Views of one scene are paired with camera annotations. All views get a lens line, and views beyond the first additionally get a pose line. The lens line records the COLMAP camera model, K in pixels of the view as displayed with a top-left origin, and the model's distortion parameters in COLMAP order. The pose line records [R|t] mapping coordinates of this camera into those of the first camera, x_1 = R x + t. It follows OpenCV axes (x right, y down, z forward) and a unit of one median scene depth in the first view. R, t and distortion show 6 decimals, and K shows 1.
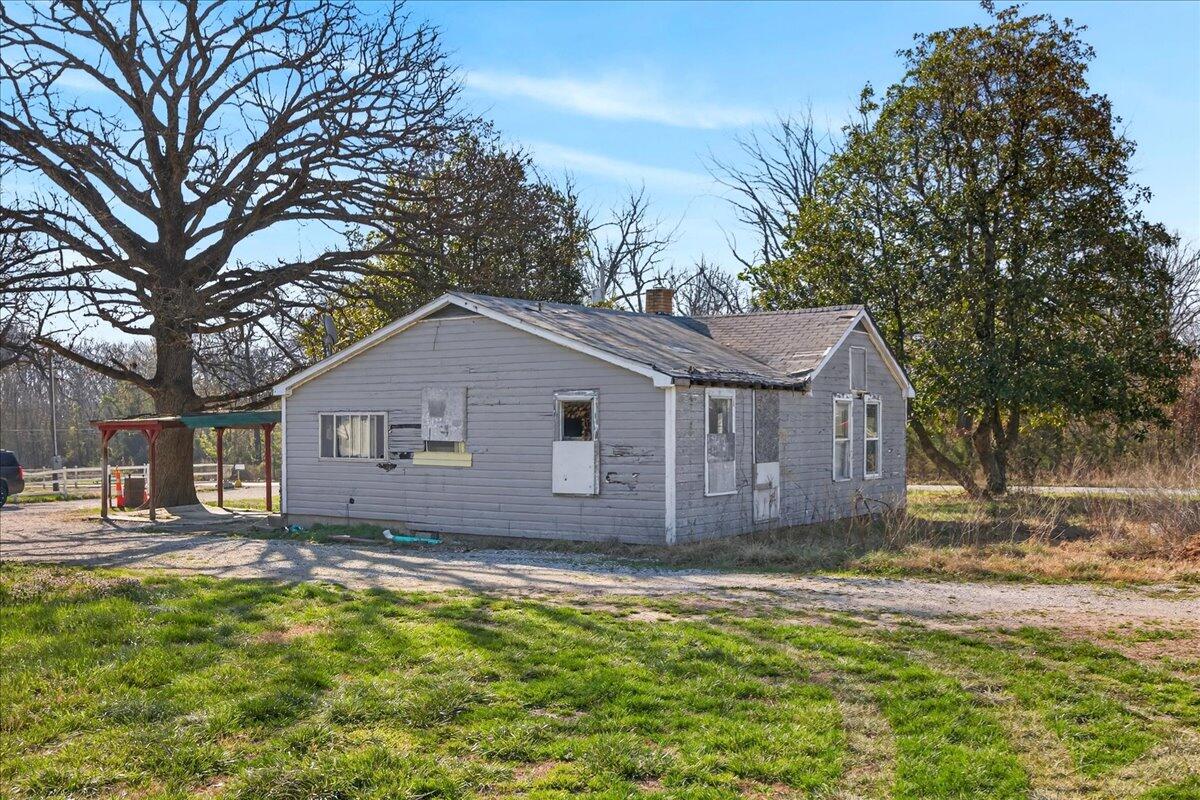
lens RADIAL K [[1236.4, 0, 600.0], [0, 1236.4, 400.0], [0, 0, 1]] dist [0.003717, 0.005099]
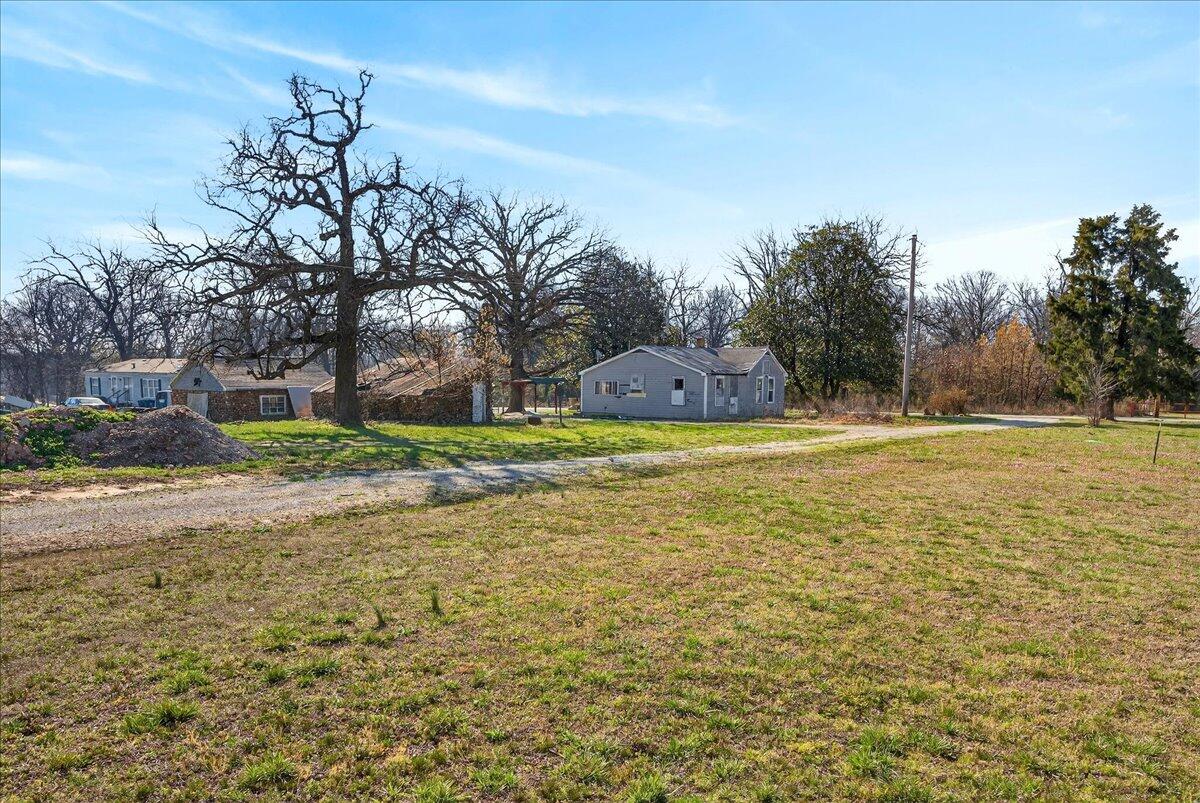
lens RADIAL K [[1236.4, 0, 600.0], [0, 1236.4, 401.5], [0, 0, 1]] dist [0.003717, 0.005099]
pose [[0.999858, 0.012088, -0.011763, -0.165915], [-0.011588, 0.999063, 0.041700, -0.065037], [0.012256, -0.041558, 0.999061, -2.080084]]
